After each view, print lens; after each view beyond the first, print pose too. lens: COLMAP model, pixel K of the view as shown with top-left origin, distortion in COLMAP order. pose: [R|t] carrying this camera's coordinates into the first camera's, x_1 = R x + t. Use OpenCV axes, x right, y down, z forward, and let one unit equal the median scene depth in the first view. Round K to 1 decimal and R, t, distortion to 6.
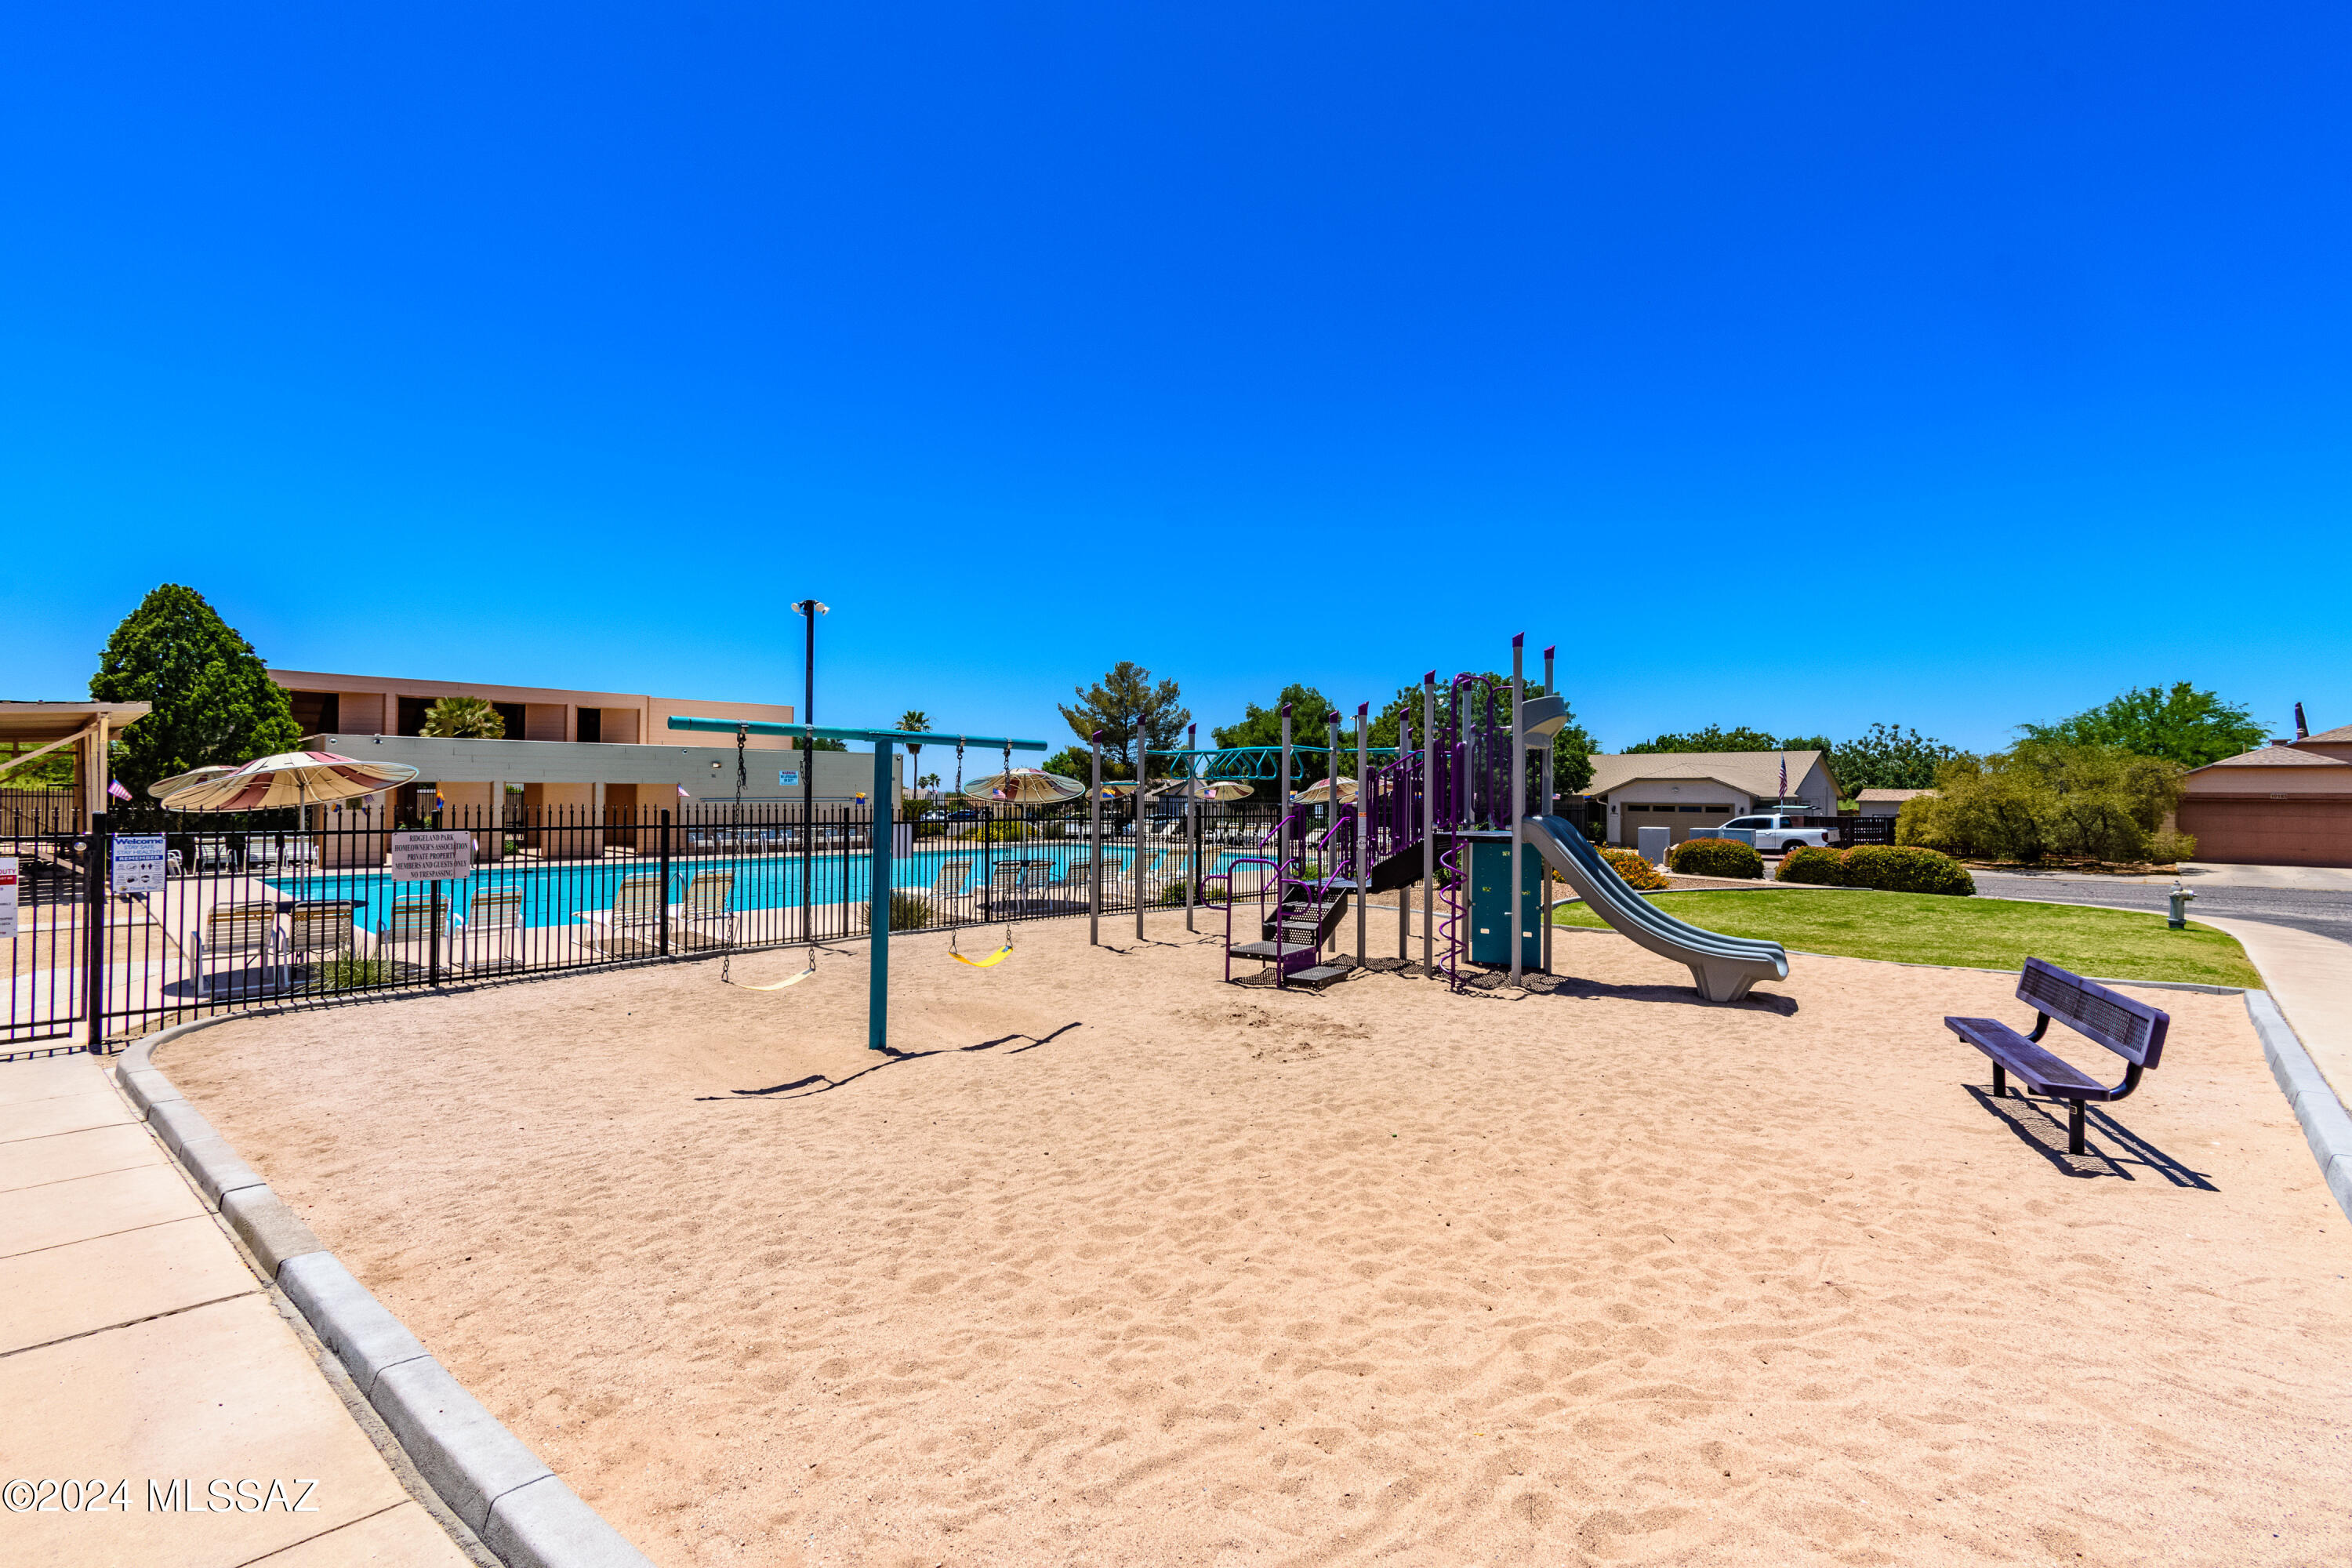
lens RADIAL K [[1019.3, 0, 1216.0], [0, 1019.3, 780.6], [0, 0, 1]] dist [-0.000673, -0.007565]
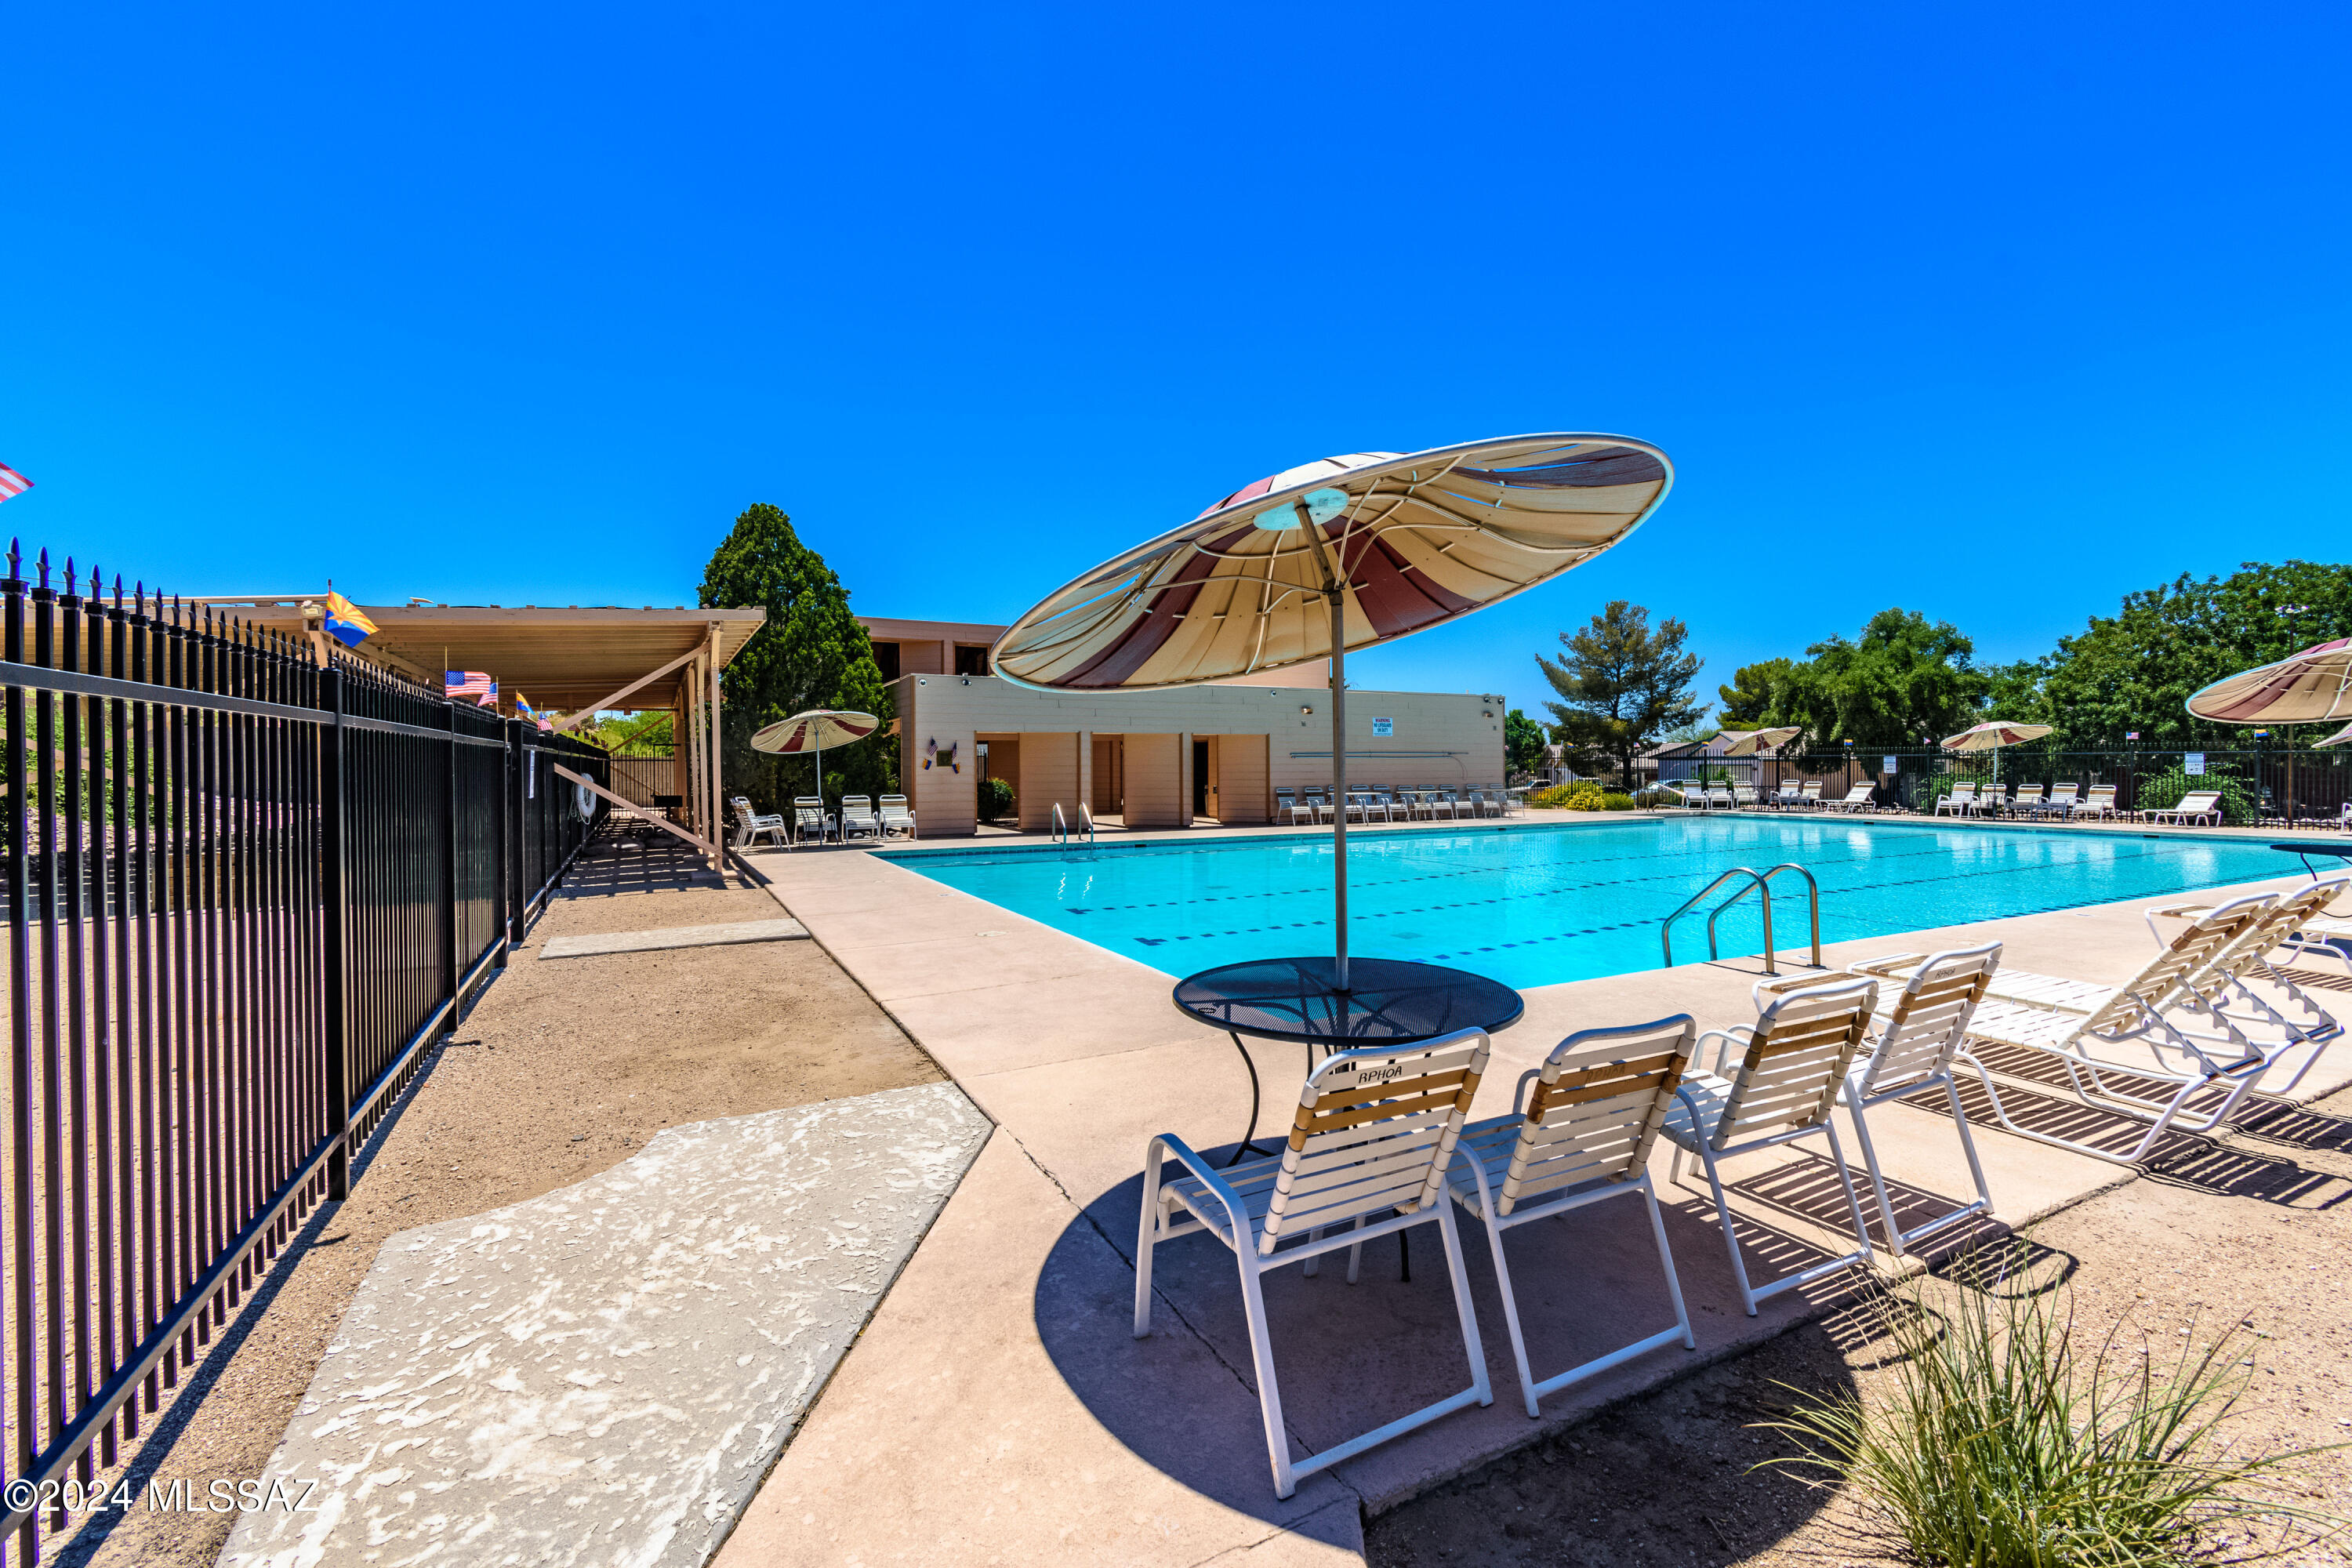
lens RADIAL K [[1019.3, 0, 1216.0], [0, 1019.3, 780.6], [0, 0, 1]] dist [-0.000673, -0.007565]
pose [[0.938683, -0.007946, -0.344690, -0.364349], [0.016679, 0.999610, 0.022376, 0.025327], [0.344378, -0.026753, 0.938450, 0.307041]]
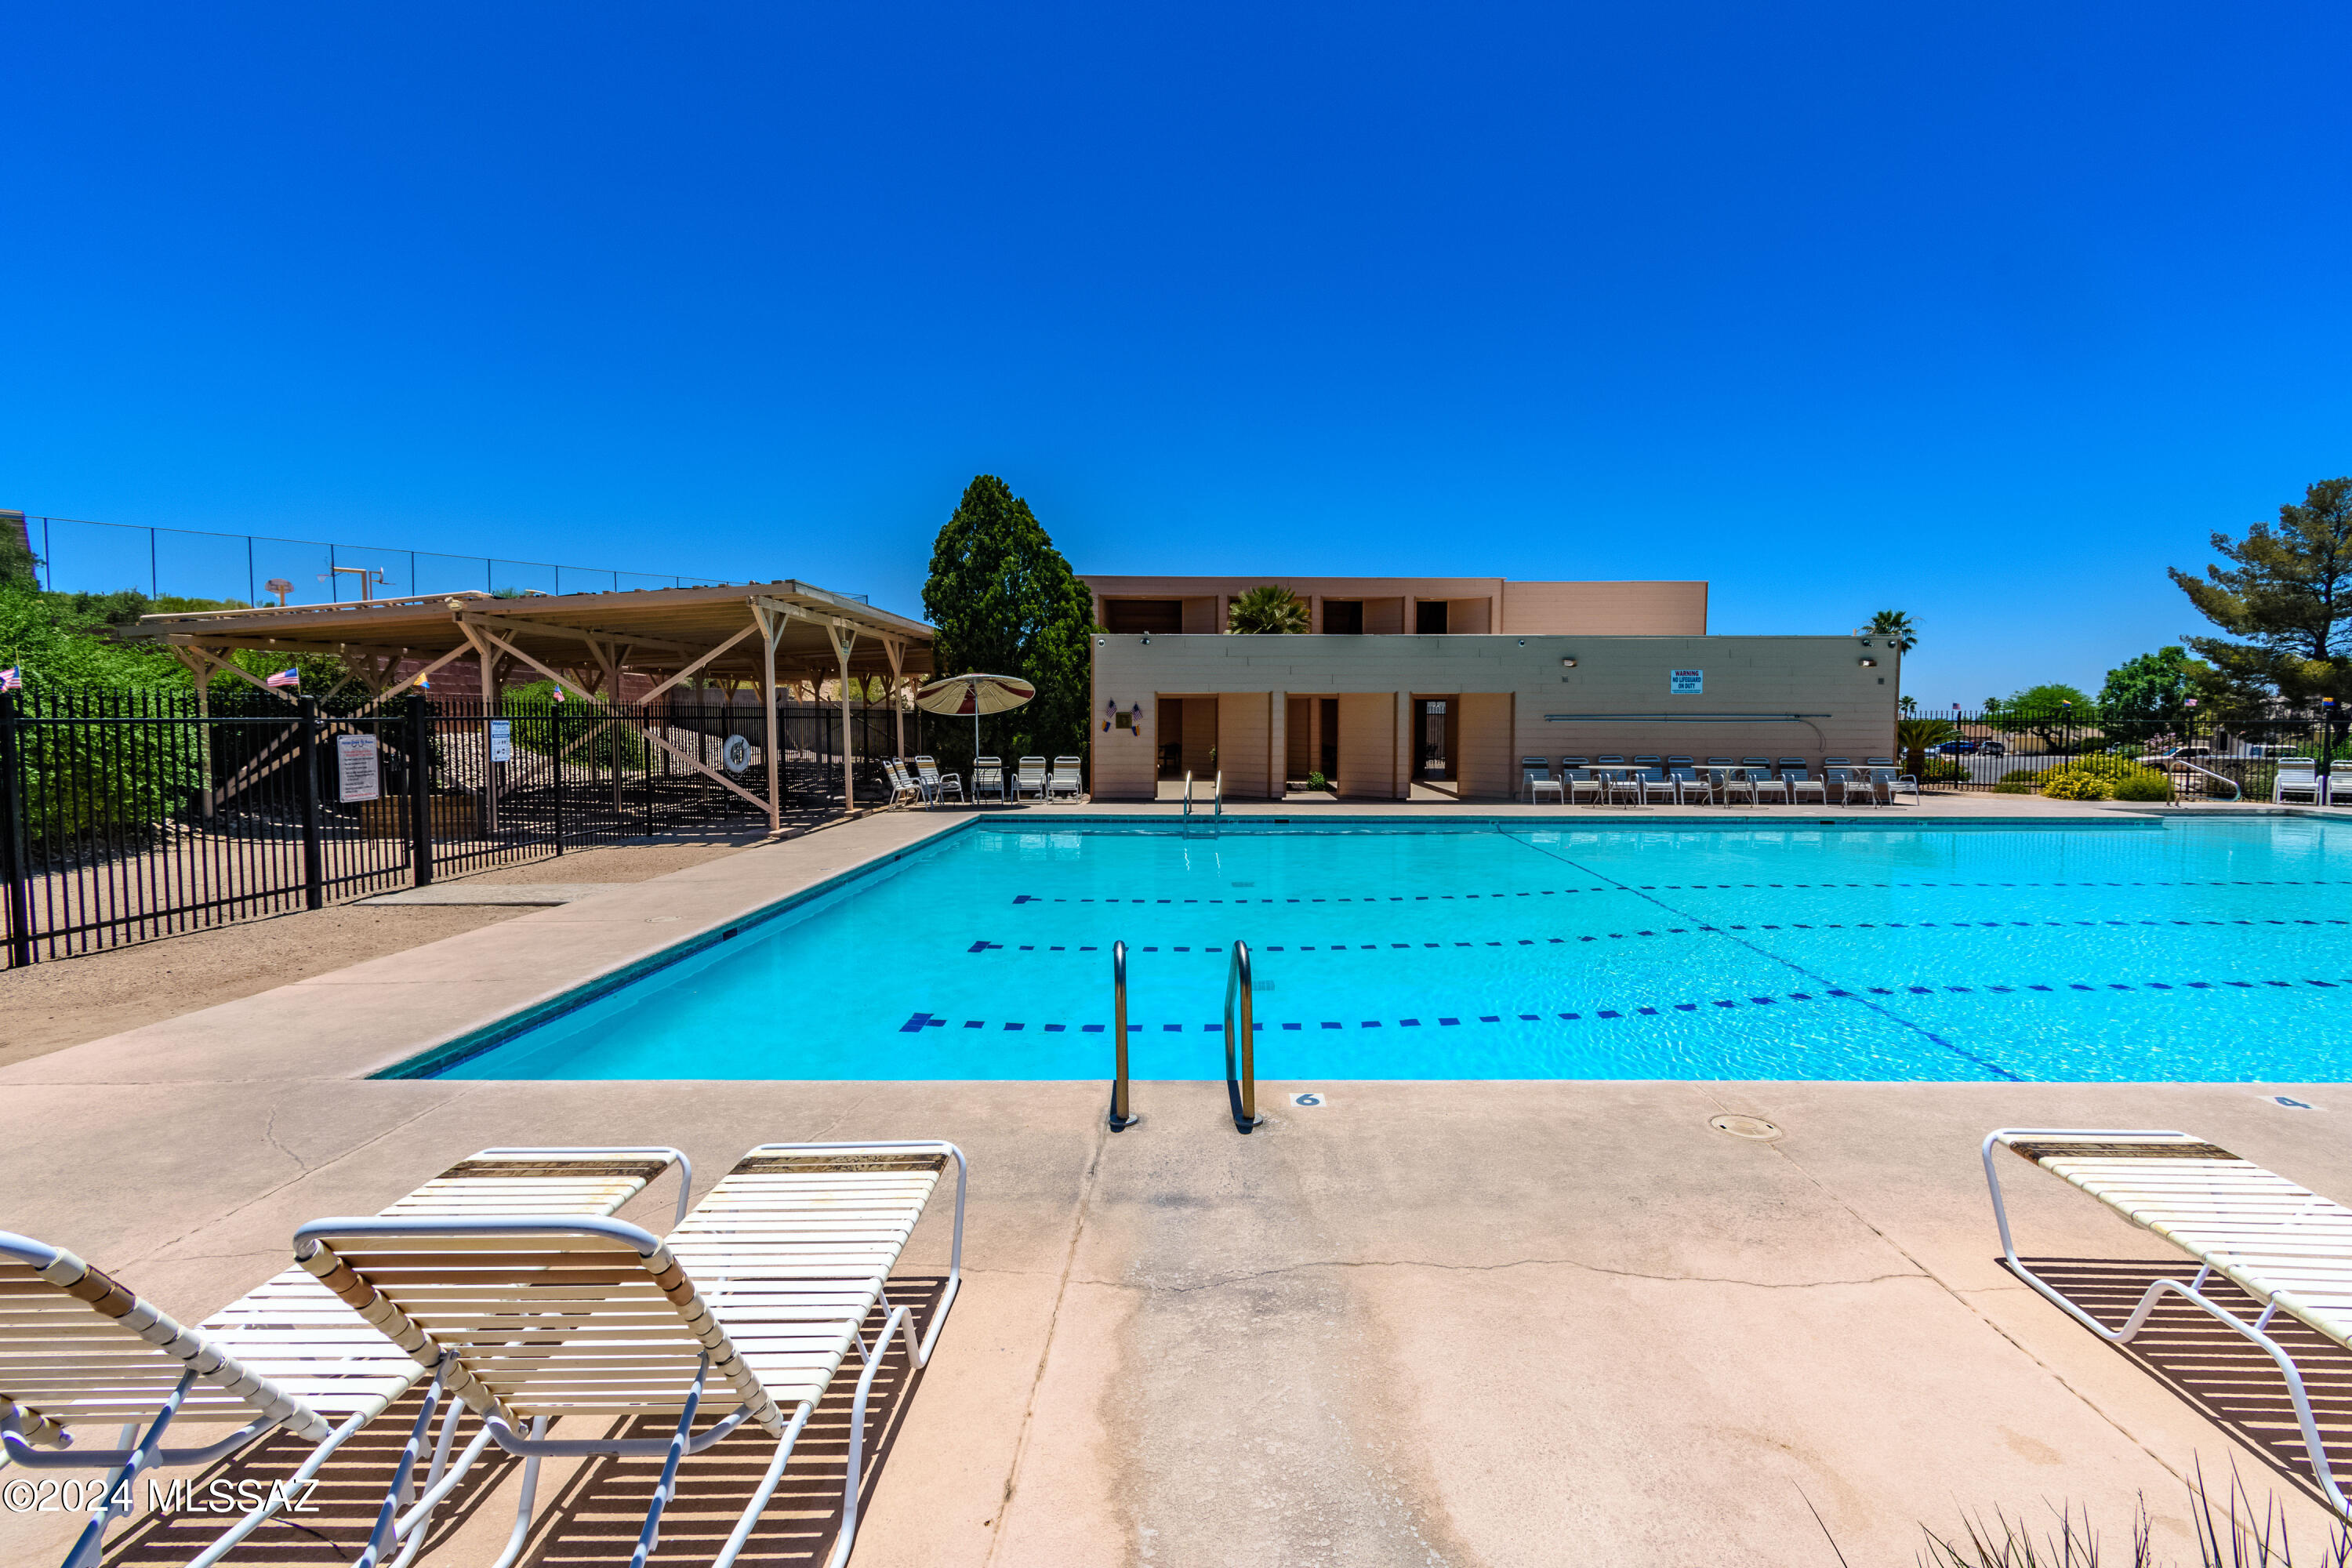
lens RADIAL K [[1053.9, 0, 1218.4], [0, 1053.9, 774.8], [0, 0, 1]] dist [0.012571, -0.008190]
pose [[0.664454, 0.034356, -0.746539, -0.183397], [0.011253, 0.998370, 0.055961, 0.019460], [0.747245, -0.045584, 0.662984, 0.507162]]
